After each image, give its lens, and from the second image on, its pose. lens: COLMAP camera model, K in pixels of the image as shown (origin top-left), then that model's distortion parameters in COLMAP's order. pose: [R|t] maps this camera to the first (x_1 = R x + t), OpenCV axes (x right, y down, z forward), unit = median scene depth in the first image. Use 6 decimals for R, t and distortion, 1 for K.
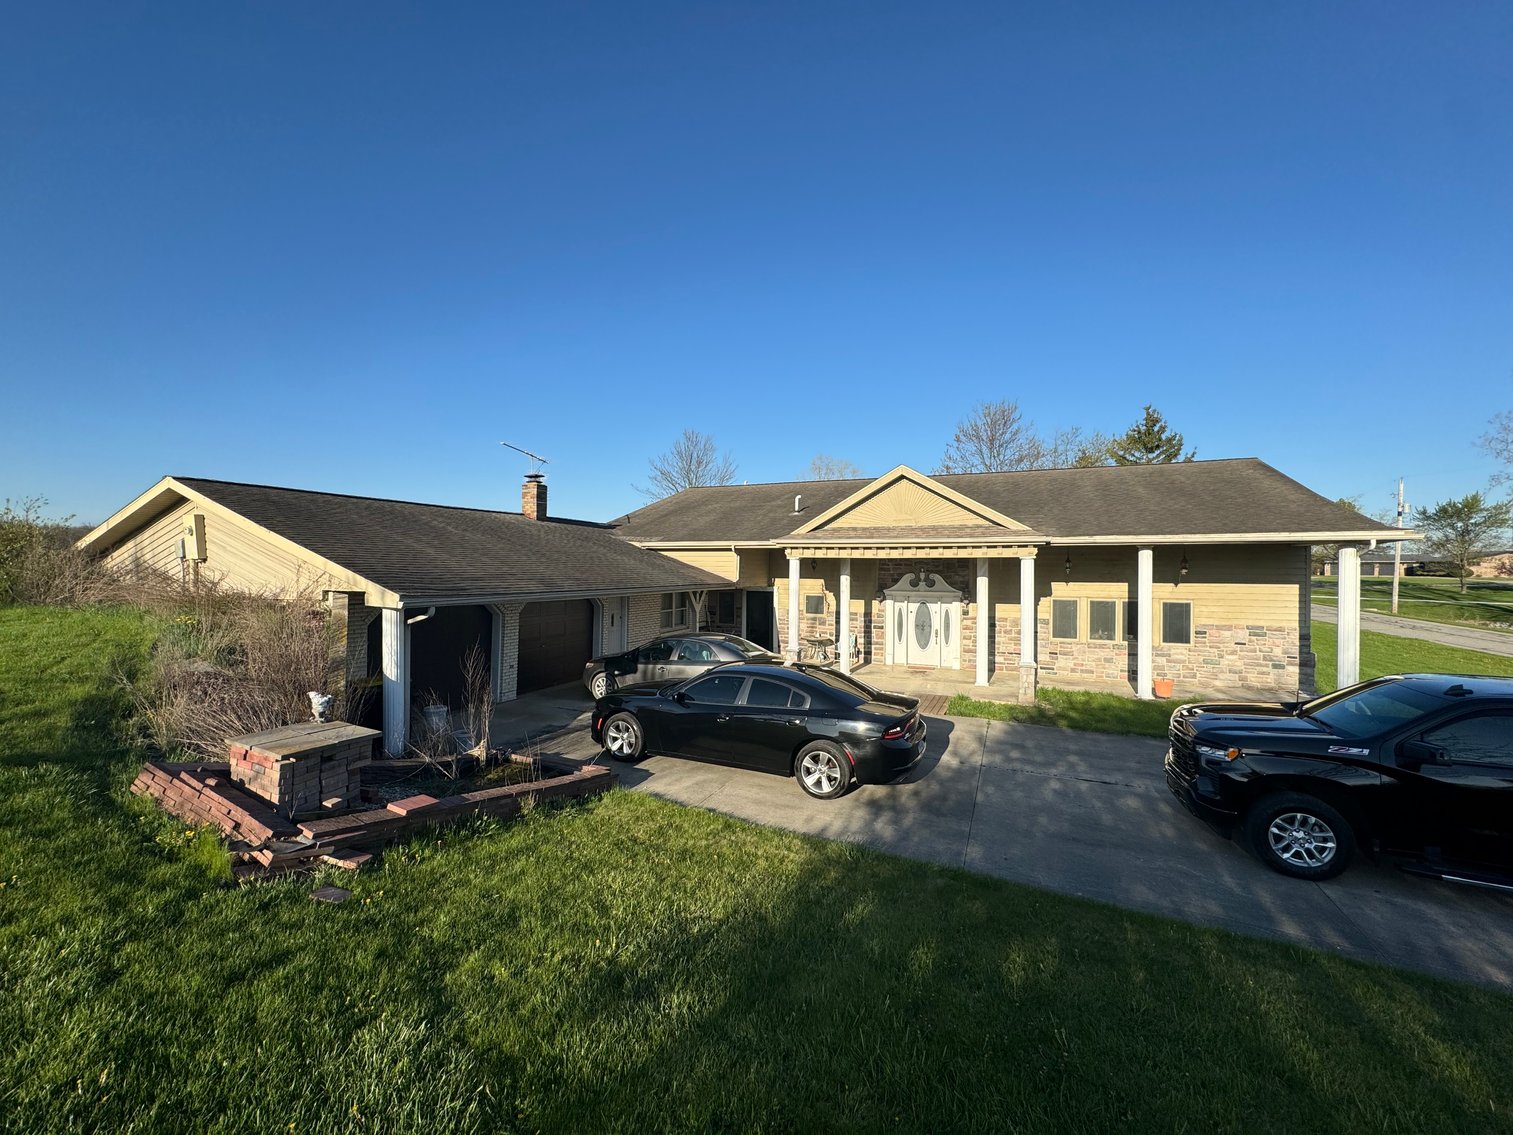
lens RADIAL K [[606.2, 0, 754.5], [0, 606.2, 562.3], [0, 0, 1]] dist [-0.005505, 0.001833]
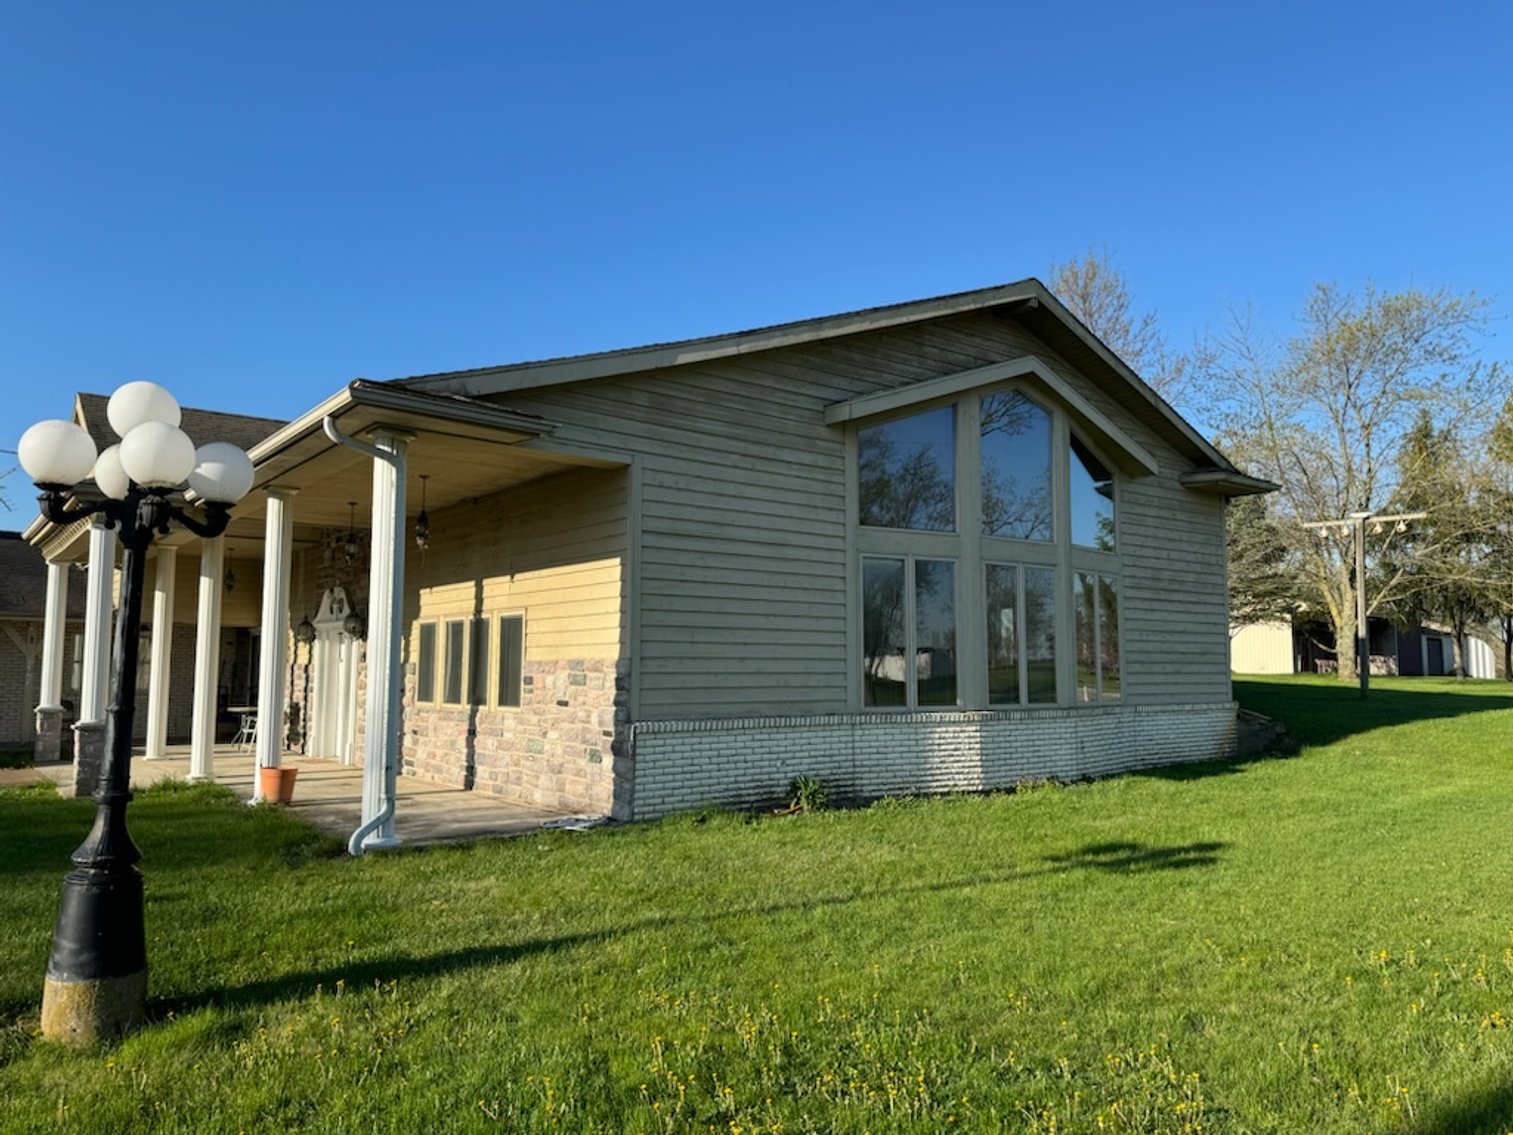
lens RADIAL K [[1061.0, 0, 756.8], [0, 1061.0, 554.0], [0, 0, 1]] dist [0.059817, -0.071625]
pose [[0.880857, -0.052552, -0.470457, 1.333397], [0.004314, 0.994669, -0.103032, 0.110984], [0.473363, 0.088727, 0.876387, 0.401357]]
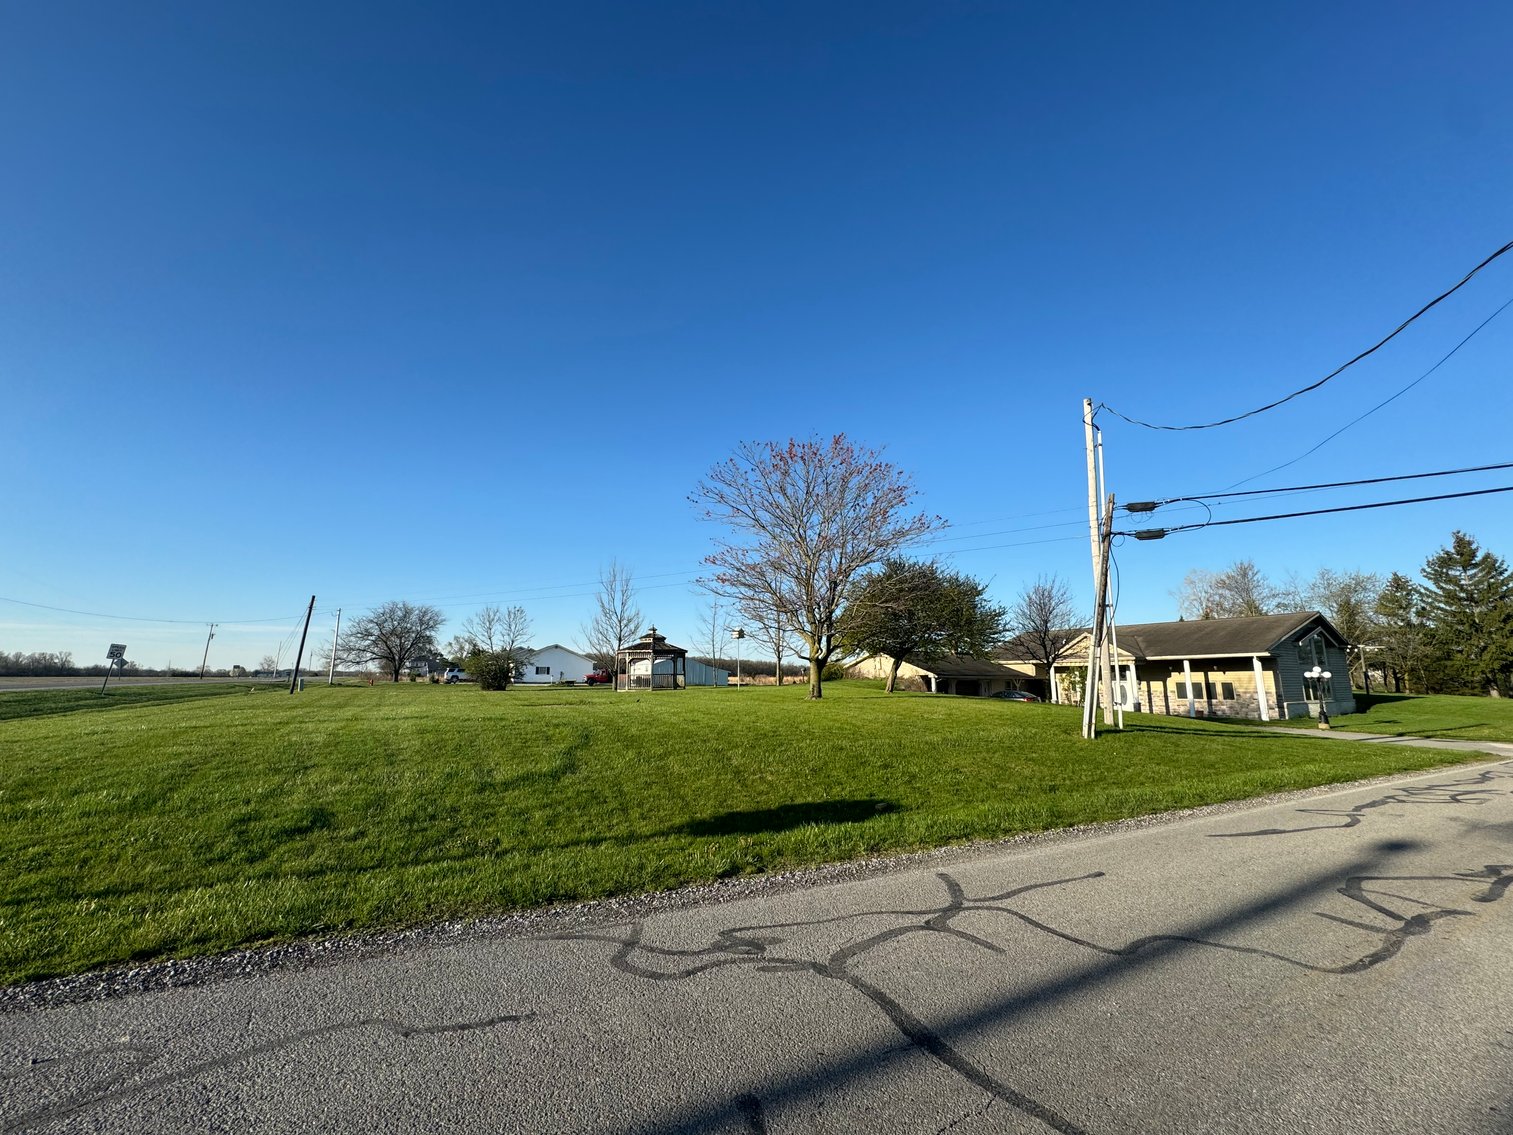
lens RADIAL K [[606.2, 0, 756.4], [0, 606.2, 559.3], [0, 0, 1]] dist [-0.005505, 0.001833]
pose [[0.817069, -0.113951, -0.565167, 0.627554], [0.003865, 0.981334, -0.192273, 0.044153], [0.576527, 0.154916, 0.802258, -2.232472]]
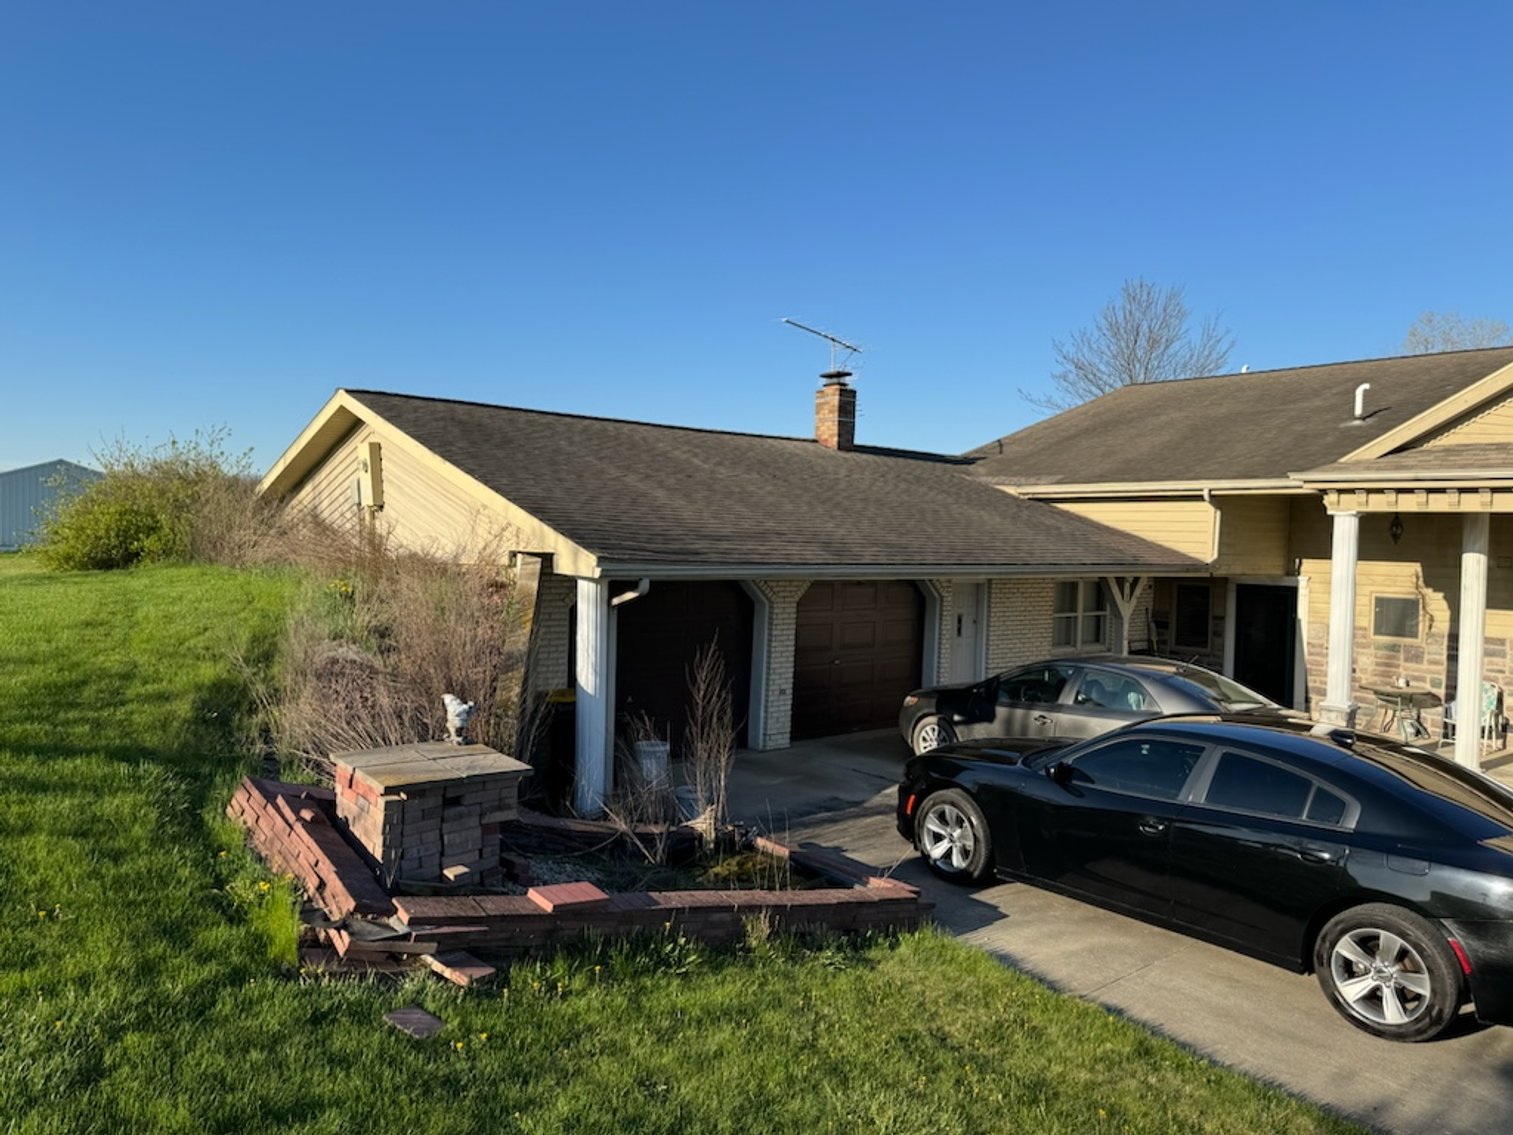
lens RADIAL K [[1061.0, 0, 746.2], [0, 1061.0, 560.3], [0, 0, 1]] dist [0.059817, -0.071625]
pose [[0.898245, 0.022955, -0.438894, 0.015652], [-0.013086, 0.999589, 0.025498, 0.015905], [0.439299, -0.017160, 0.898177, 0.052704]]
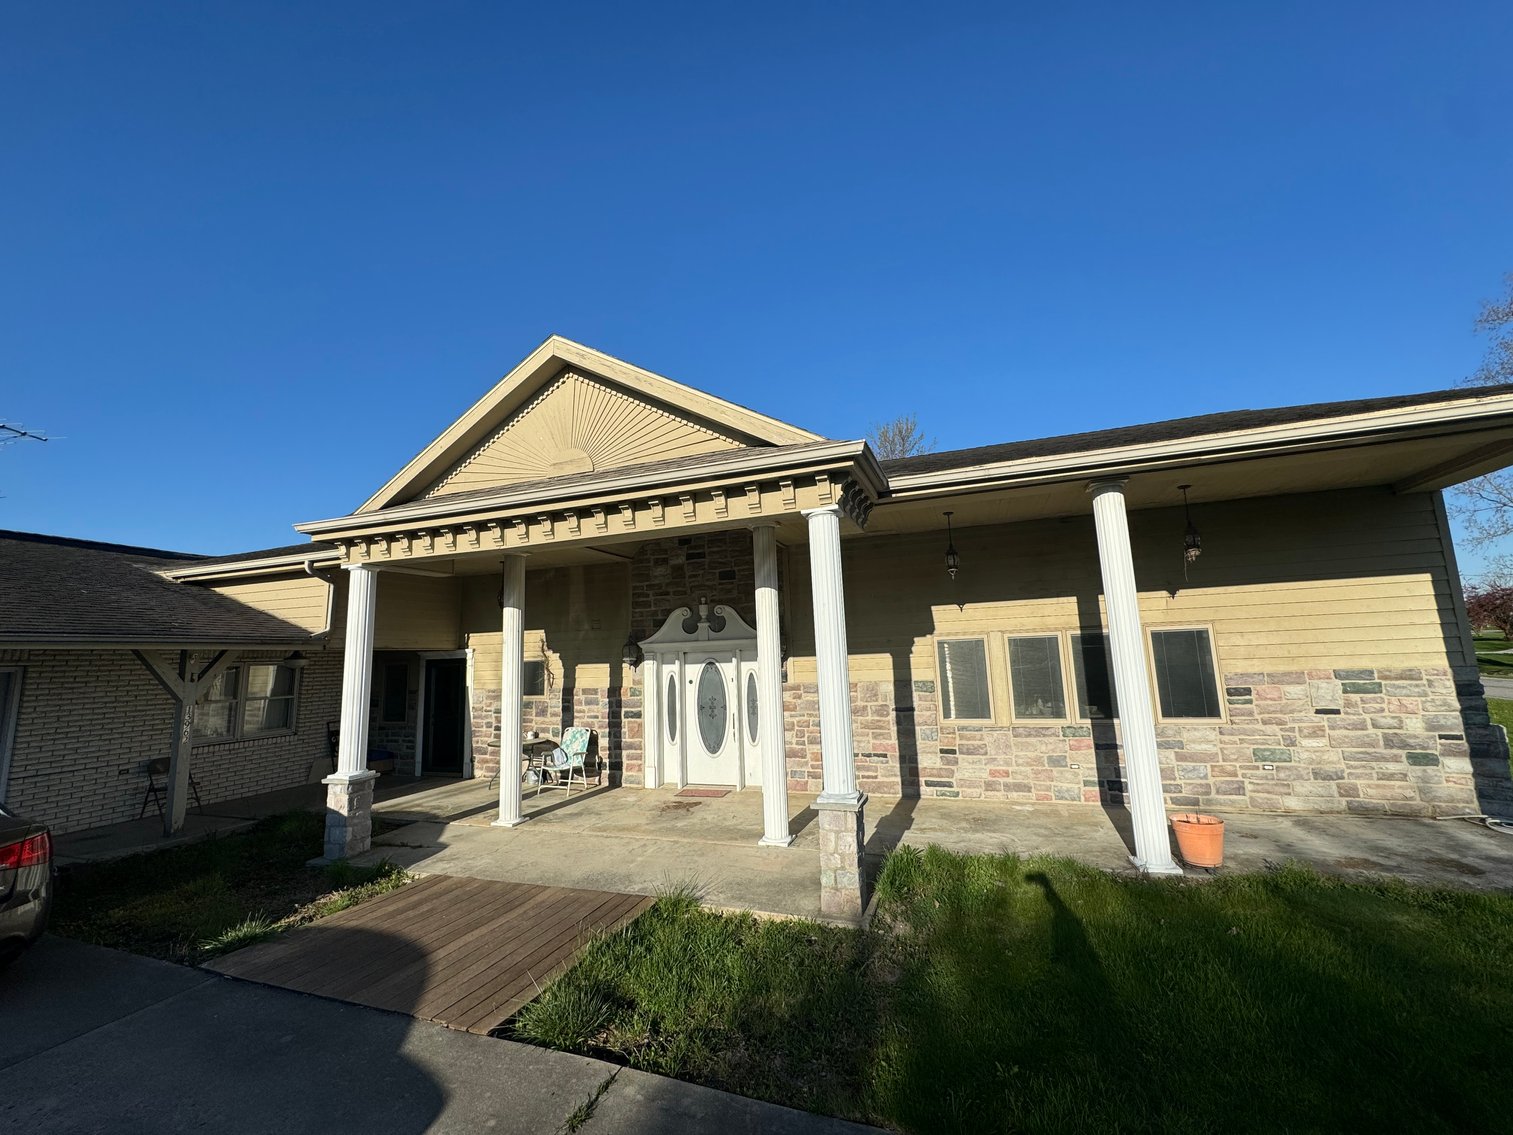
lens RADIAL K [[606.2, 0, 756.7], [0, 606.2, 563.4], [0, 0, 1]] dist [-0.005505, 0.001833]
pose [[0.996548, -0.031858, 0.076667, 0.352281], [0.042521, 0.988990, -0.141741, 0.072469], [-0.071307, 0.144511, 0.986931, 0.581336]]
